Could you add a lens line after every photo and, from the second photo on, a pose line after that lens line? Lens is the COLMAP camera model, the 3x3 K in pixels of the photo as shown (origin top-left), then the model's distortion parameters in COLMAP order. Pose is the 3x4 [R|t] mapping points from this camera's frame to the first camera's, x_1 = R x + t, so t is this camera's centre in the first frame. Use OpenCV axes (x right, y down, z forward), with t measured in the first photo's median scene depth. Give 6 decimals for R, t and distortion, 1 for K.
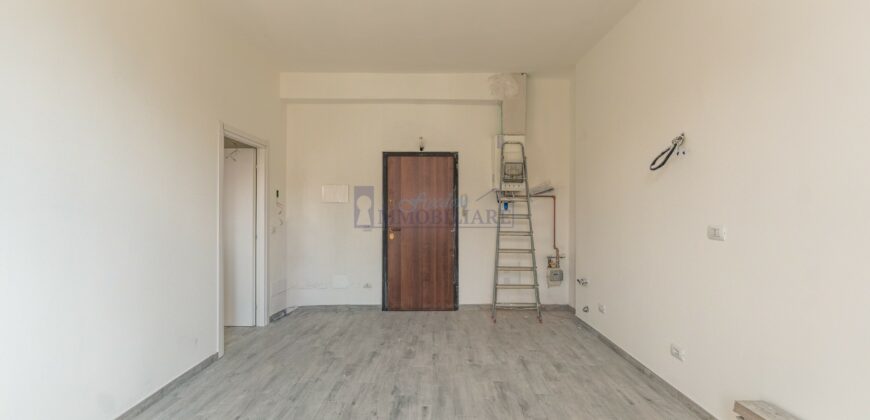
lens RADIAL K [[346.5, 0, 434.5], [0, 346.5, 207.4], [0, 0, 1]] dist [-0.000296, -0.000320]
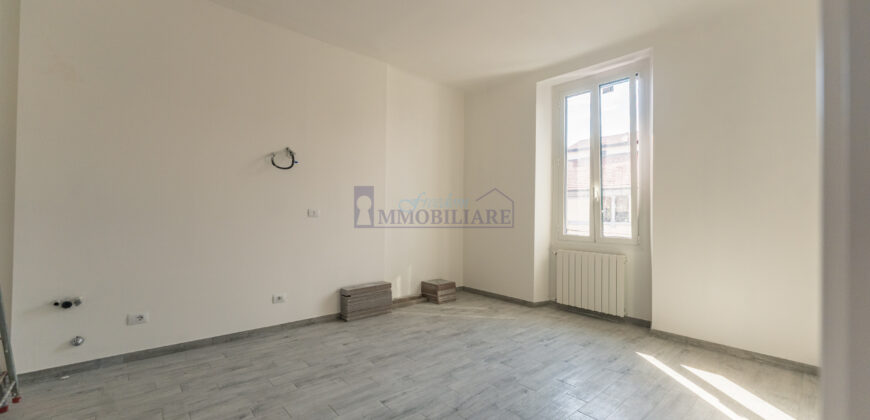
lens RADIAL K [[346.5, 0, 436.0], [0, 346.5, 205.8], [0, 0, 1]] dist [-0.000296, -0.000320]
pose [[-0.658536, 0.009797, 0.752486, -0.547637], [-0.019399, 0.999362, -0.029989, 0.046083], [-0.752299, -0.034346, -0.657926, 1.003806]]
